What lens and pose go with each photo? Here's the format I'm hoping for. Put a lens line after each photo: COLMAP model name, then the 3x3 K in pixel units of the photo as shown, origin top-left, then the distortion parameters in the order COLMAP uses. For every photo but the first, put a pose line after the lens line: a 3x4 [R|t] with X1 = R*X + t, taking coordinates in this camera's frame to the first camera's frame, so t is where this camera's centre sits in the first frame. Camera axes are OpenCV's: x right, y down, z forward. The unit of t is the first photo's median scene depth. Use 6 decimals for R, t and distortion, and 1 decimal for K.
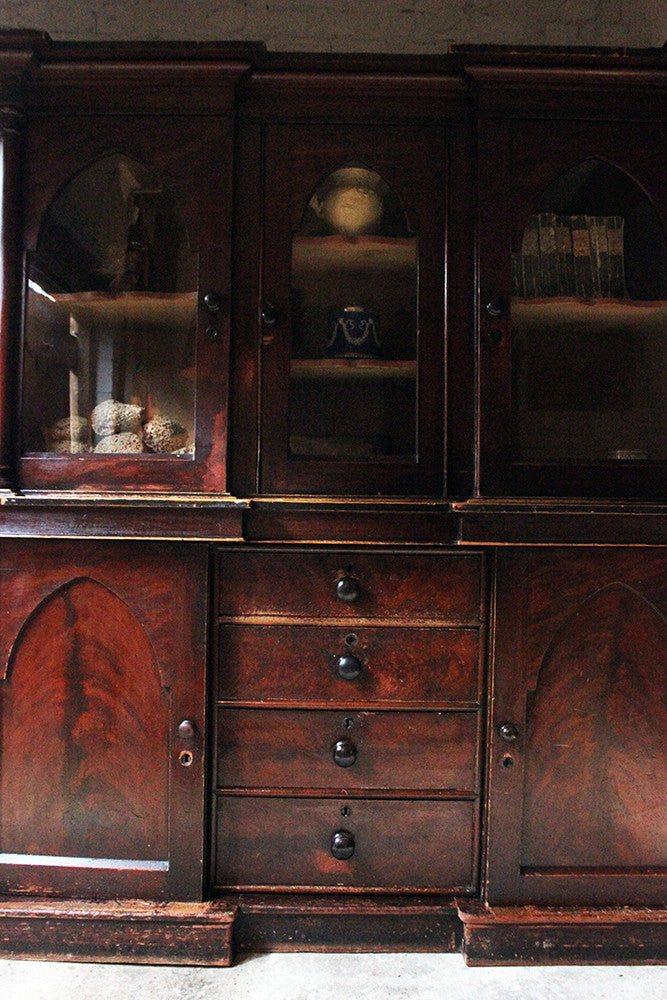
lens RADIAL K [[1069.8, 0, 337.6], [0, 1069.8, 512.8], [0, 0, 1]] dist [-0.119219, 0.126390]
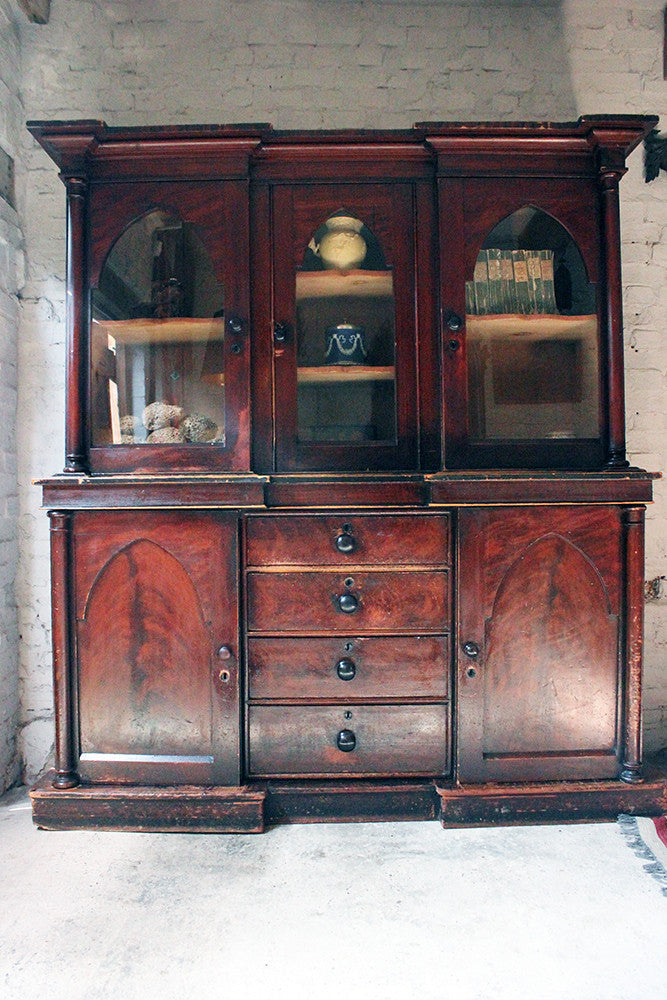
lens RADIAL K [[1024.9, 0, 340.5], [0, 1024.9, 515.2], [0, 0, 1]] dist [-0.178835, 0.280821]
pose [[0.999689, -0.024245, 0.005904, -0.003234], [0.024192, 0.999668, 0.008897, 0.026246], [-0.006118, -0.008751, 0.999943, -0.244757]]
